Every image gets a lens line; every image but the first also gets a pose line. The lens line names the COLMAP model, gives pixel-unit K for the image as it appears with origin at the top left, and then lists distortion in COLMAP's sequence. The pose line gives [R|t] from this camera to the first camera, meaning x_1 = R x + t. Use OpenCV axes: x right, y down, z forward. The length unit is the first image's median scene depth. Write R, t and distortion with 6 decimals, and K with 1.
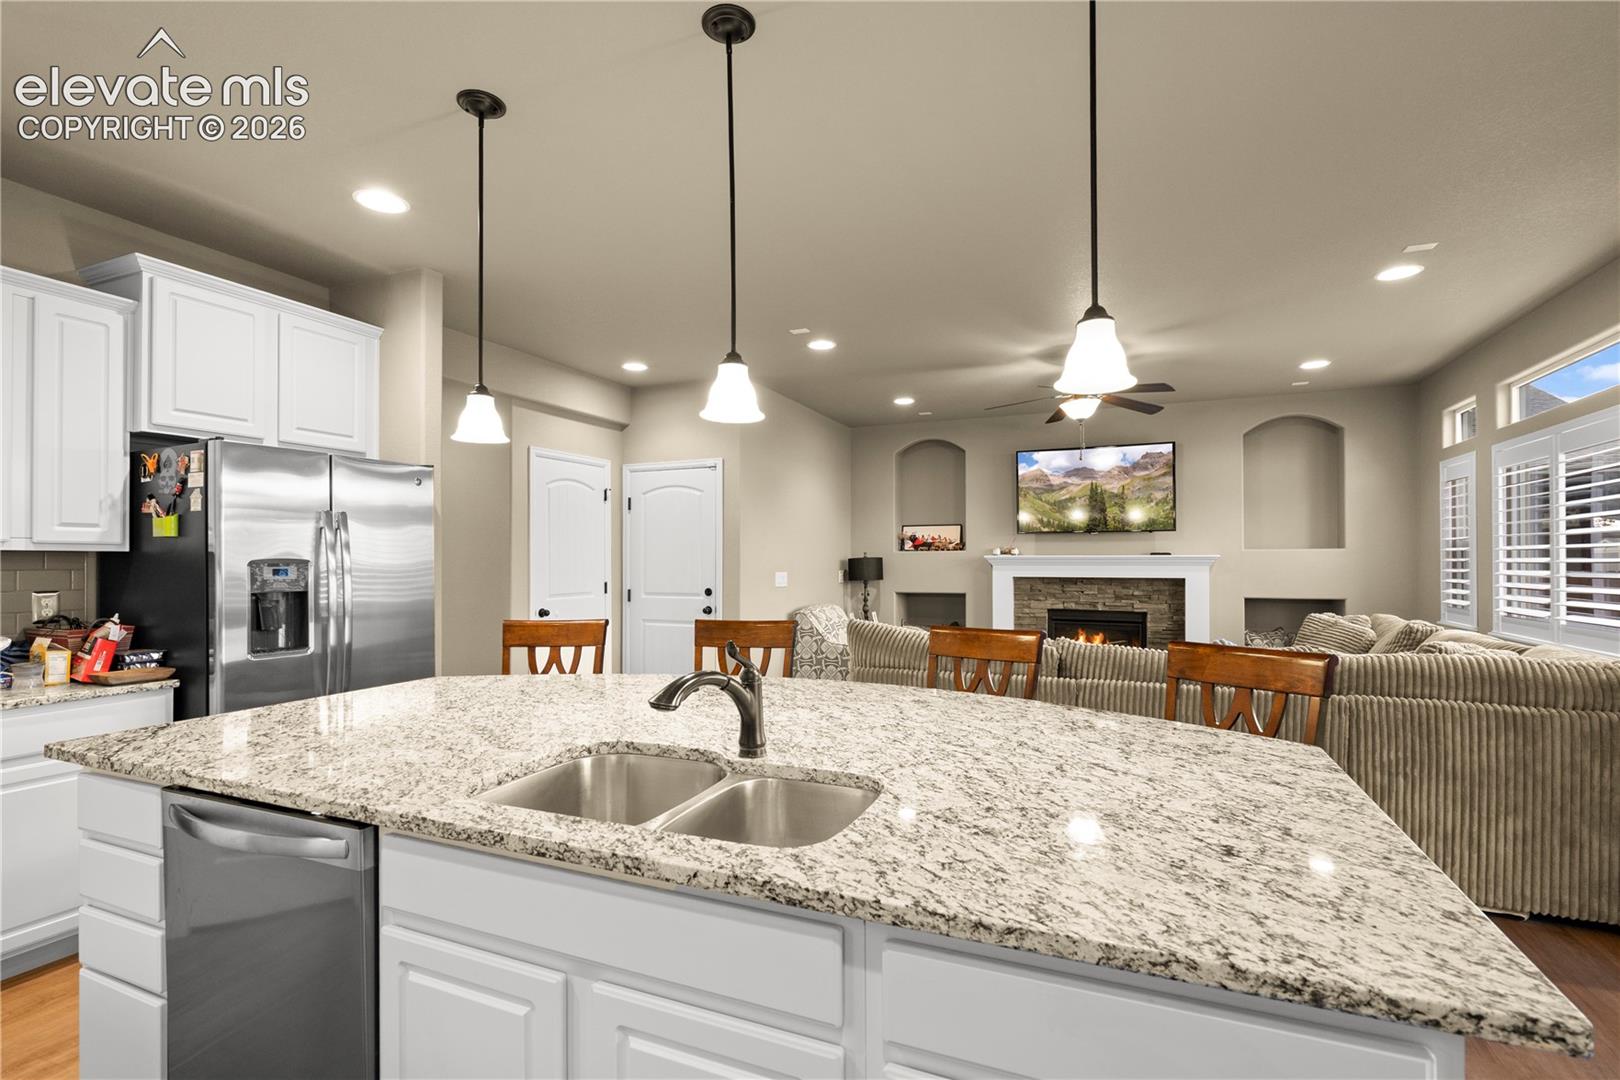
lens RADIAL K [[749.3, 0, 804.2], [0, 749.3, 549.4], [0, 0, 1]] dist [-0.002175, 0.000596]
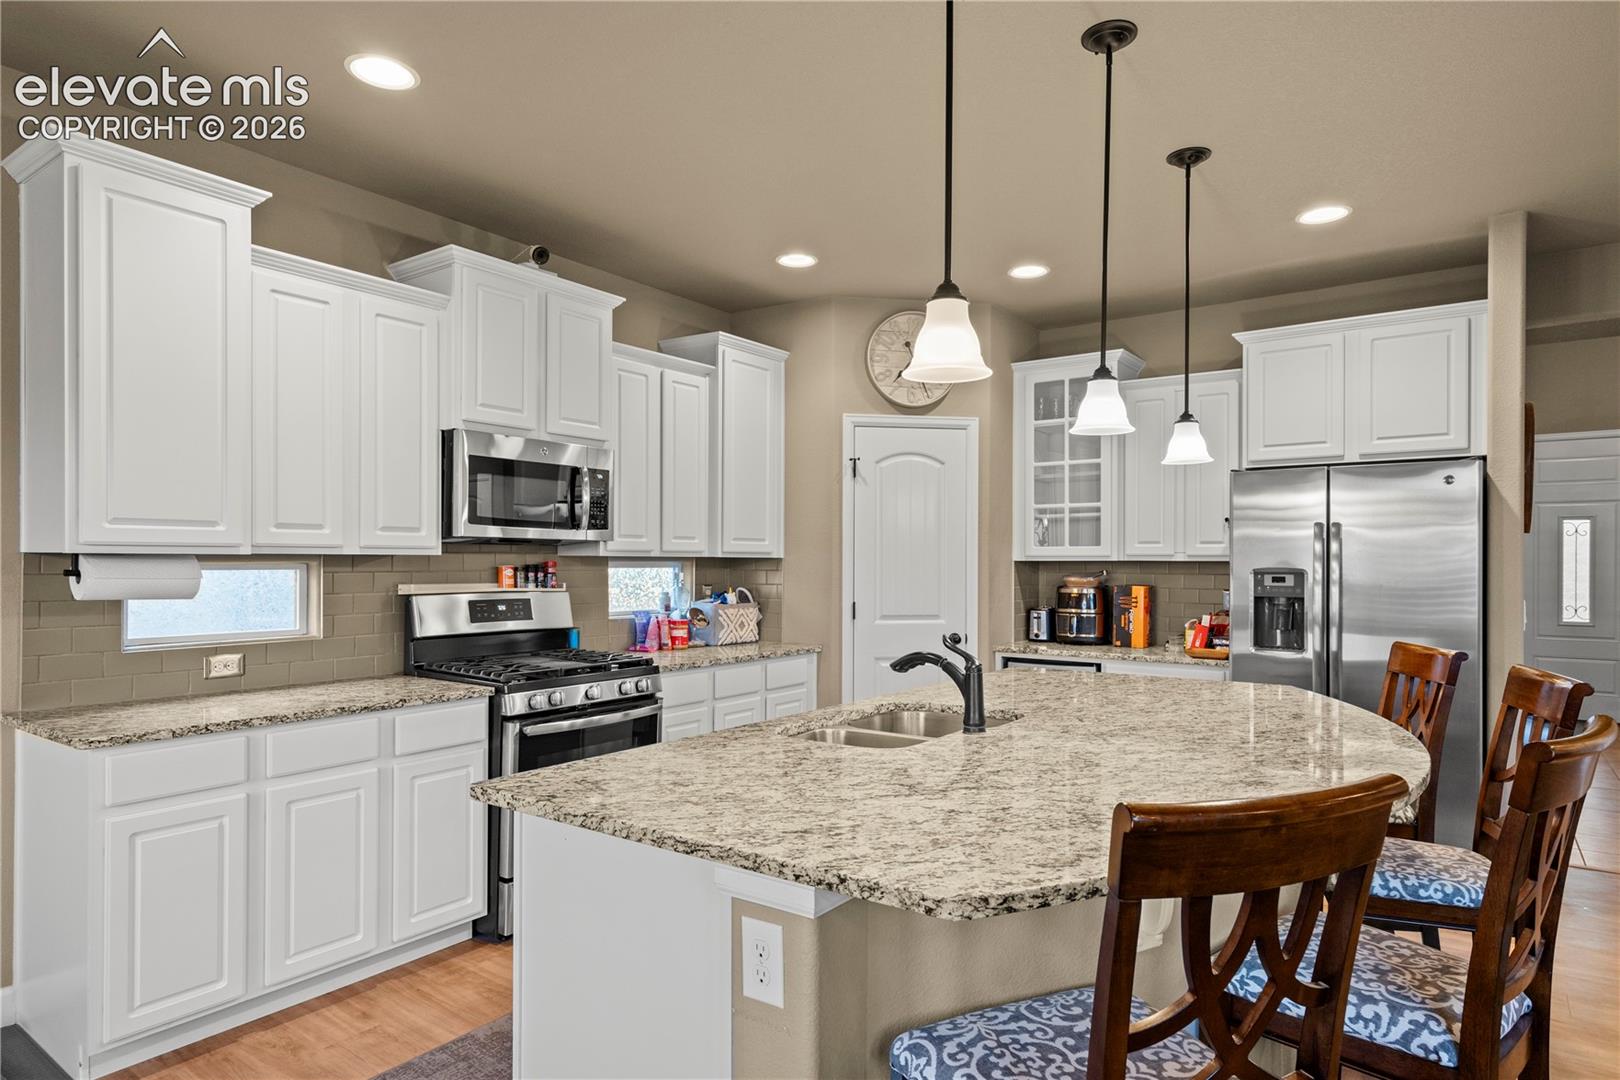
lens RADIAL K [[913.9, 0, 808.2], [0, 913.9, 564.0], [0, 0, 1]] dist [0.004280, 0.000827]
pose [[-0.213258, 0.003294, -0.976990, 0.770379], [0.011417, 0.999934, 0.000880, -0.002320], [0.976929, -0.010966, -0.213282, 0.566426]]
